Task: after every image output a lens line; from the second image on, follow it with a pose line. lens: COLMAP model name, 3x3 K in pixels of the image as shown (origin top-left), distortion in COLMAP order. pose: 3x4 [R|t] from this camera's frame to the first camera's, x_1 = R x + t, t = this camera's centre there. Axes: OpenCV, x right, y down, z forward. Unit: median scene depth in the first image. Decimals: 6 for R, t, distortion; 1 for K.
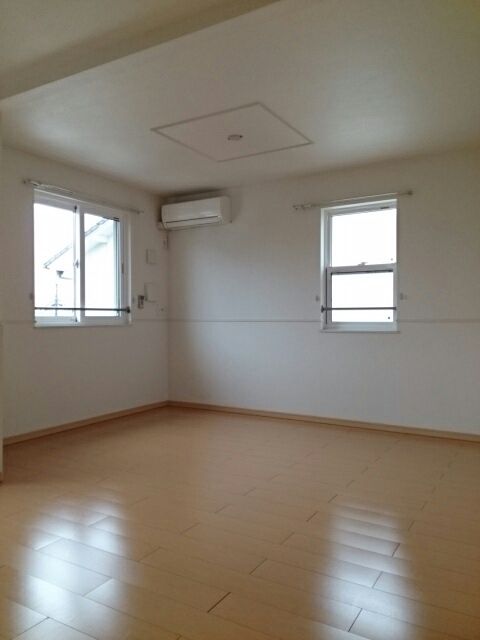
lens RADIAL K [[500.3, 0, 241.8], [0, 500.3, 320.1], [0, 0, 1]] dist [0.006012, 0.000296]
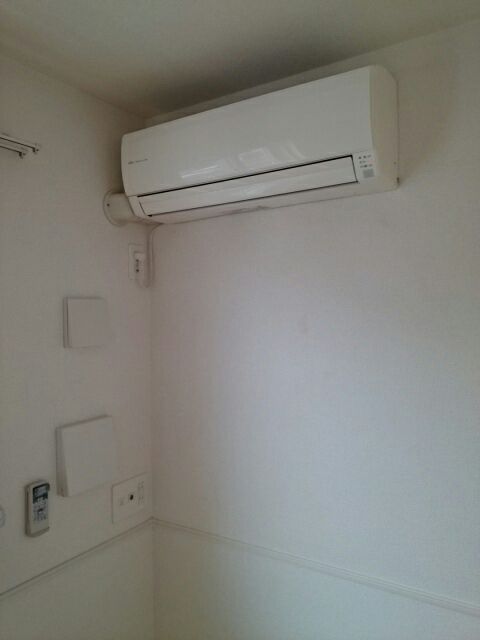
lens RADIAL K [[500.3, 0, 238.1], [0, 500.3, 319.3], [0, 0, 1]] dist [0.006012, 0.000296]
pose [[0.999365, -0.012292, -0.033432, -0.087050], [0.012220, 0.999923, -0.002360, -0.124721], [0.033459, 0.001950, 0.999438, 0.722407]]
